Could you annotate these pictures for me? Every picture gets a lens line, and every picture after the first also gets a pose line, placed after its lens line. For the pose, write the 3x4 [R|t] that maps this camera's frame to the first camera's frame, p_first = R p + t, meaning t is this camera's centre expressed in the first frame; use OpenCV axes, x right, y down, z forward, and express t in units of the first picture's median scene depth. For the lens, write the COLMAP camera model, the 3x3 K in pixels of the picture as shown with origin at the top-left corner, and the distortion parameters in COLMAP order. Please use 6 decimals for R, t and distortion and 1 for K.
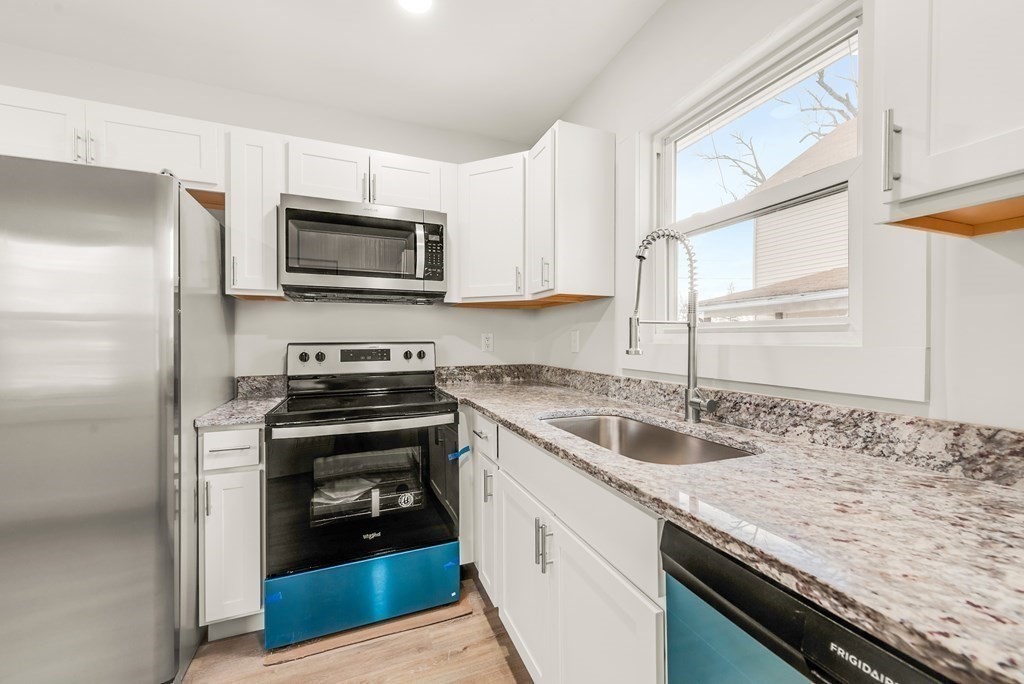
lens RADIAL K [[404.0, 0, 514.7], [0, 404.0, 340.0], [0, 0, 1]] dist [0.003803, -0.000929]
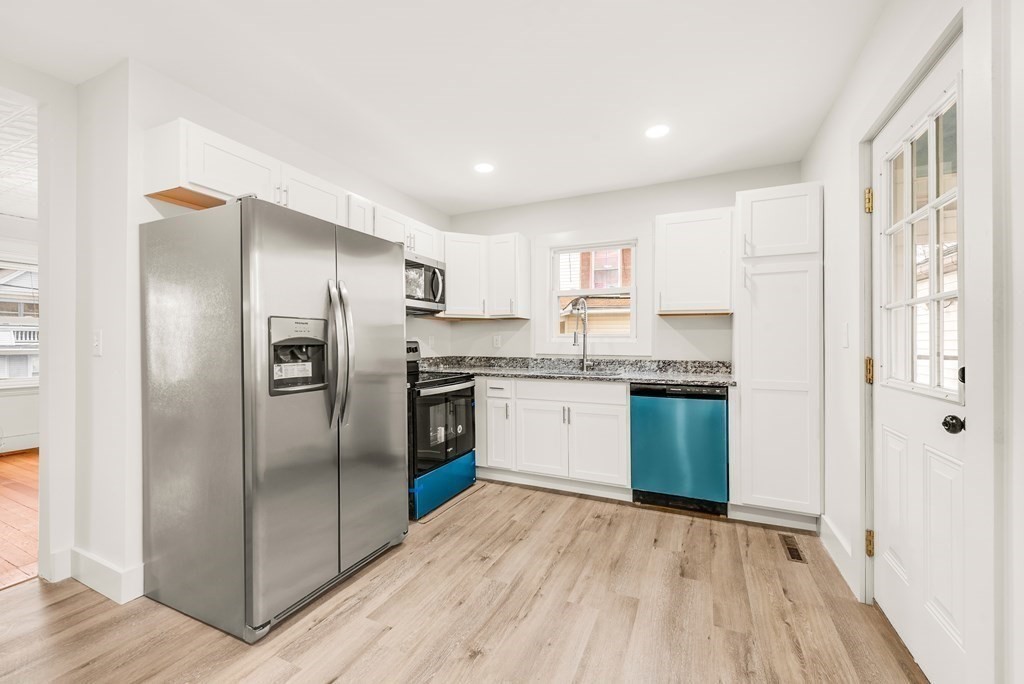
lens RADIAL K [[404.0, 0, 514.7], [0, 404.0, 342.3], [0, 0, 1]] dist [0.003803, -0.000929]
pose [[0.720947, 0.003631, 0.692981, -1.410558], [-0.002986, 0.999993, -0.002132, 0.014595], [-0.692984, -0.000532, 0.720953, -0.489184]]
